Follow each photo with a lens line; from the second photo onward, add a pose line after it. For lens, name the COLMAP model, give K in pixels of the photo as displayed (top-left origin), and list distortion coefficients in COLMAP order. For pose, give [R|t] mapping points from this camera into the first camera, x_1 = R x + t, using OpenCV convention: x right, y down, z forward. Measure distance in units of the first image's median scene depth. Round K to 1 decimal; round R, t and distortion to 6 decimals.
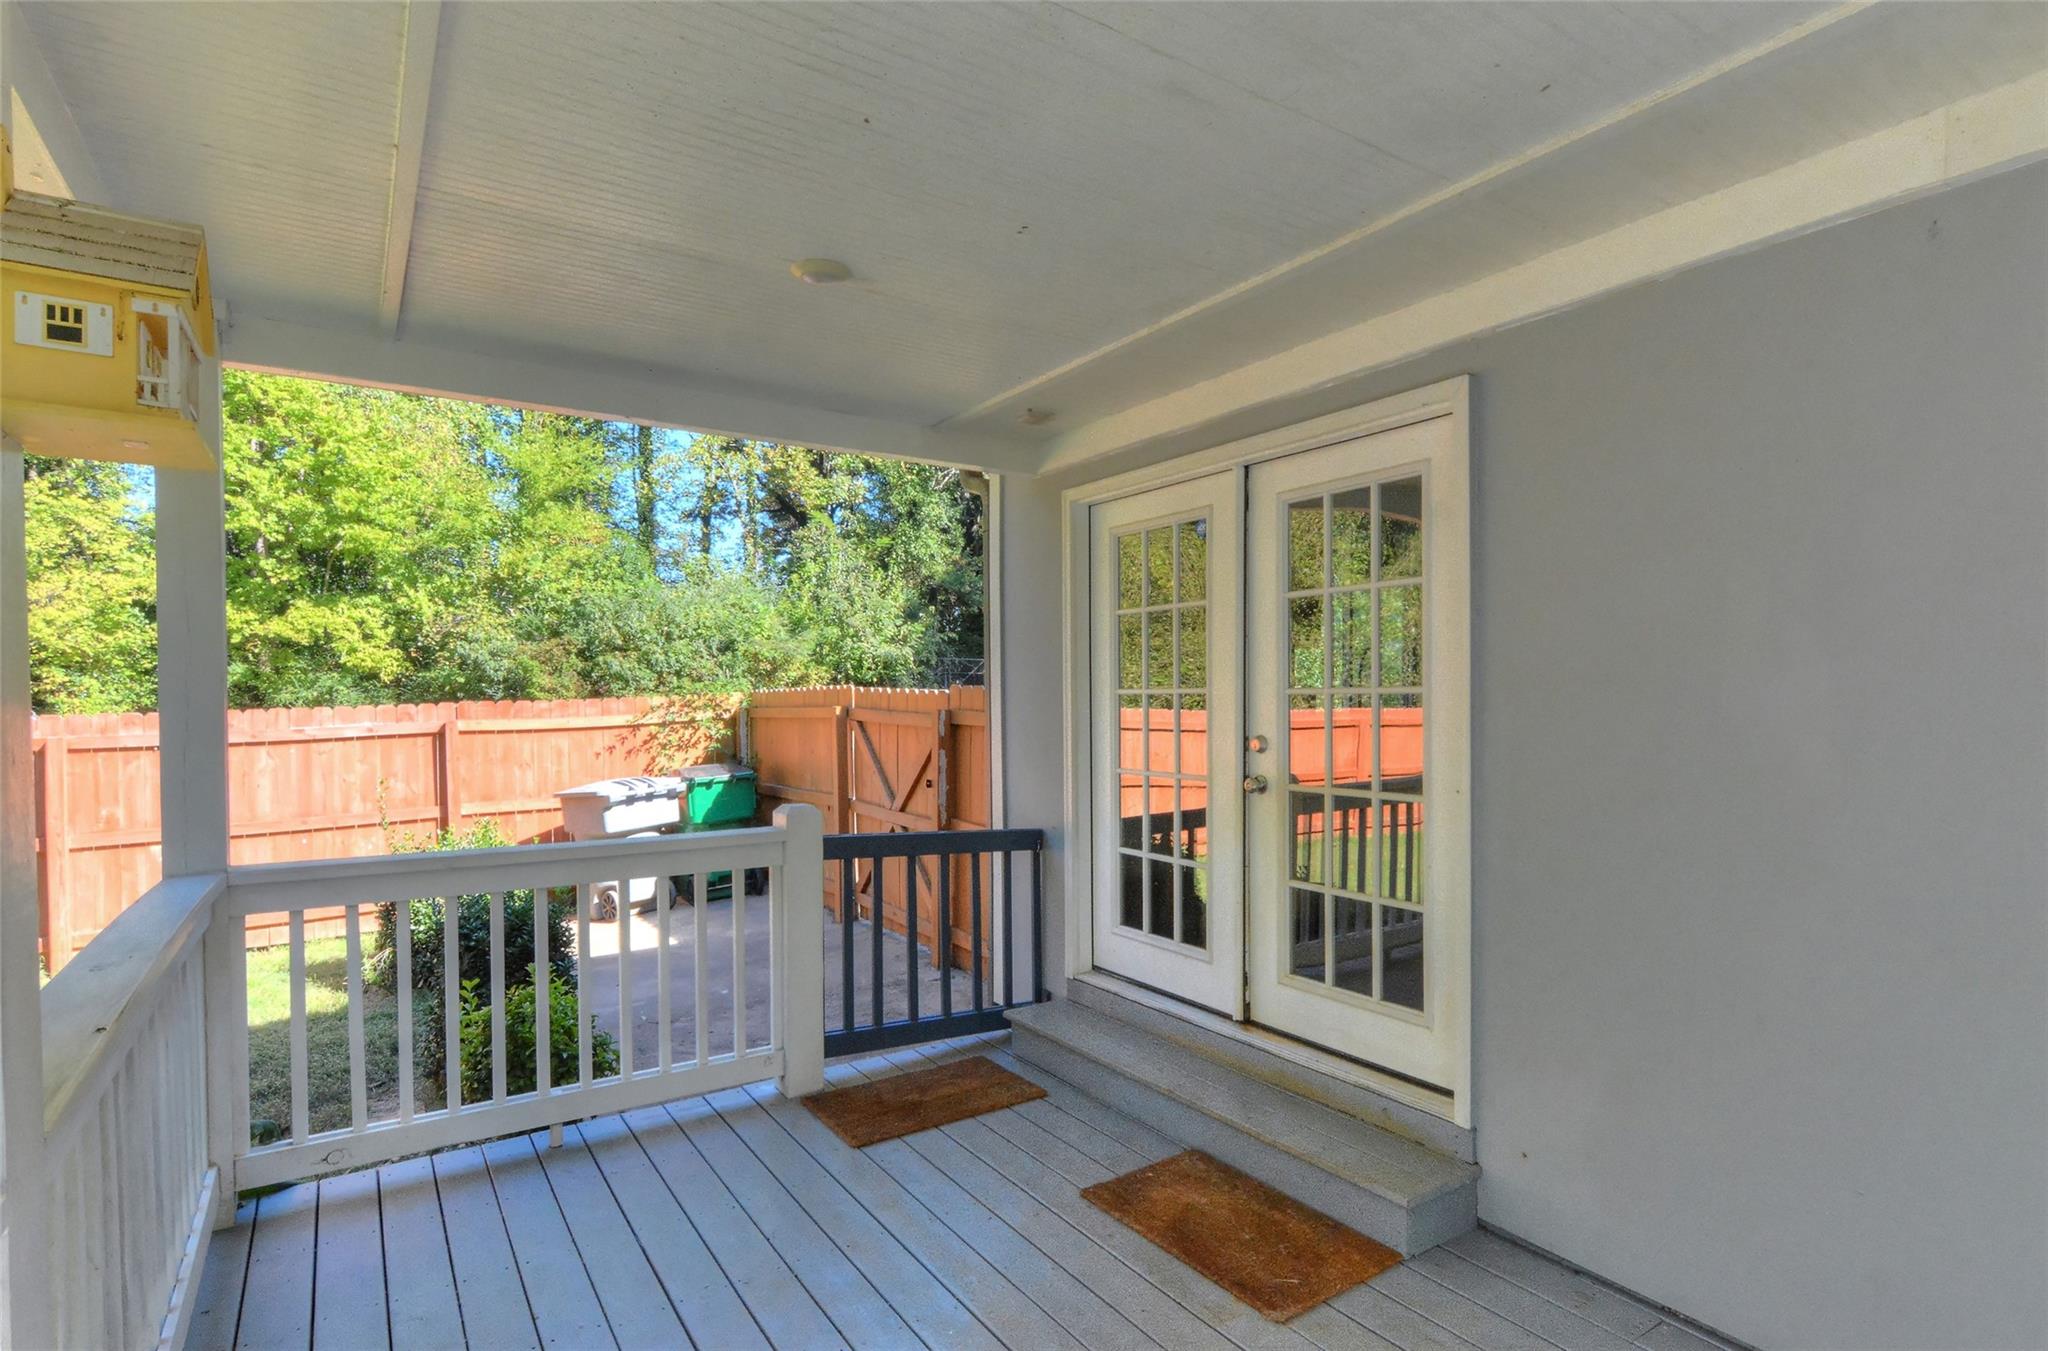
lens RADIAL K [[1029.0, 0, 1045.4], [0, 1029.0, 711.6], [0, 0, 1]] dist [0.000930, -0.000729]
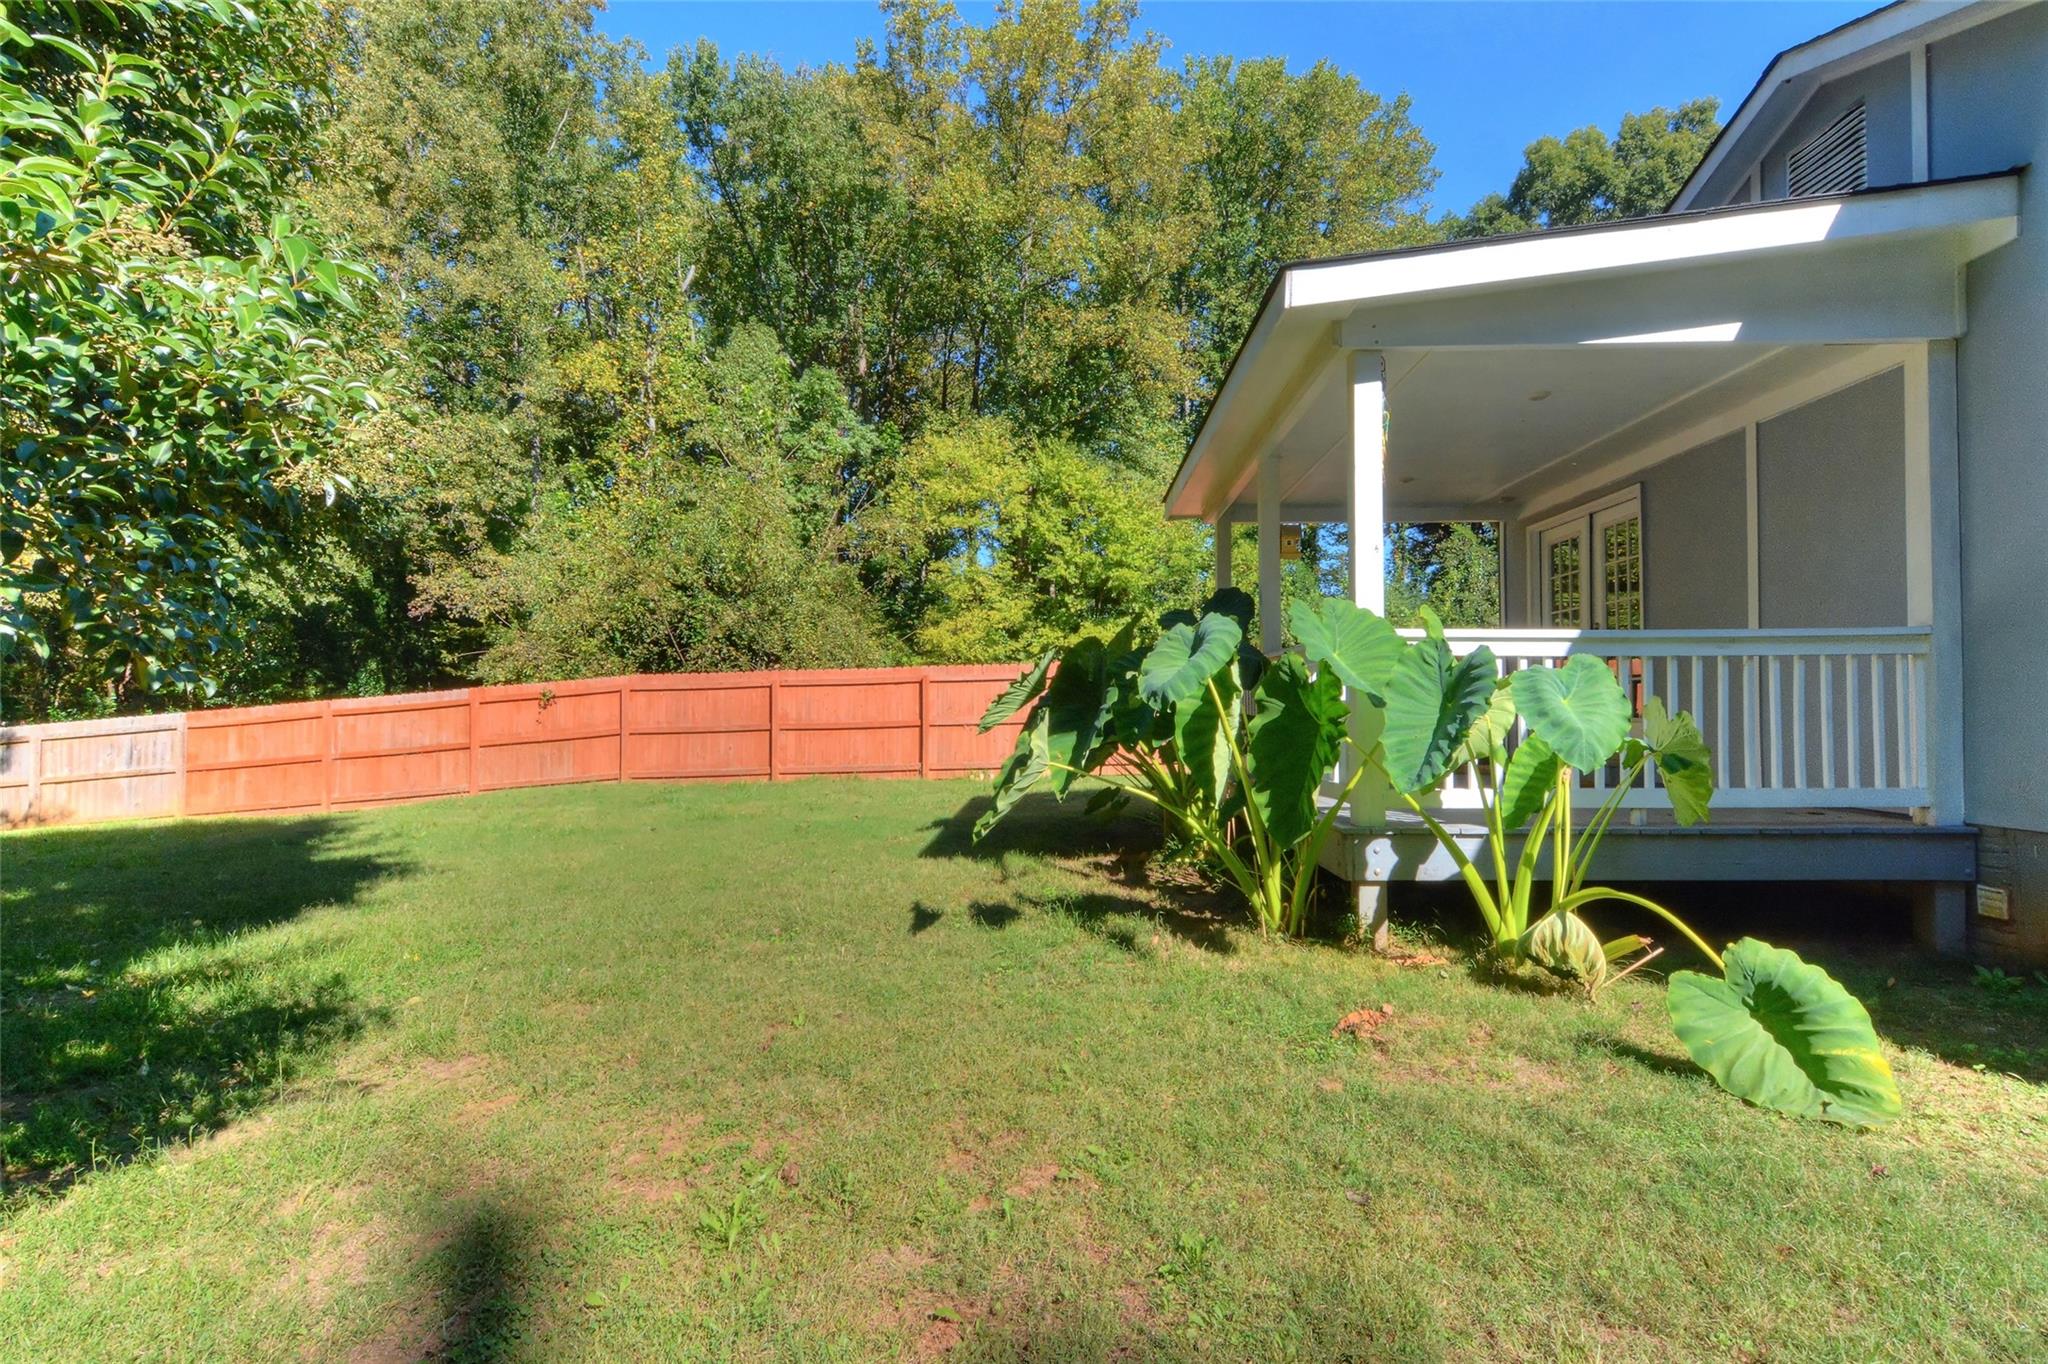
lens RADIAL K [[1008.3, 0, 1023.1], [0, 1008.3, 673.1], [0, 0, 1]] dist [0.003784, -0.000824]
pose [[0.804067, -0.017023, -0.594294, 0.063434], [-0.013927, 0.998776, -0.047452, 0.035446], [0.594375, 0.046431, 0.802846, -0.217443]]
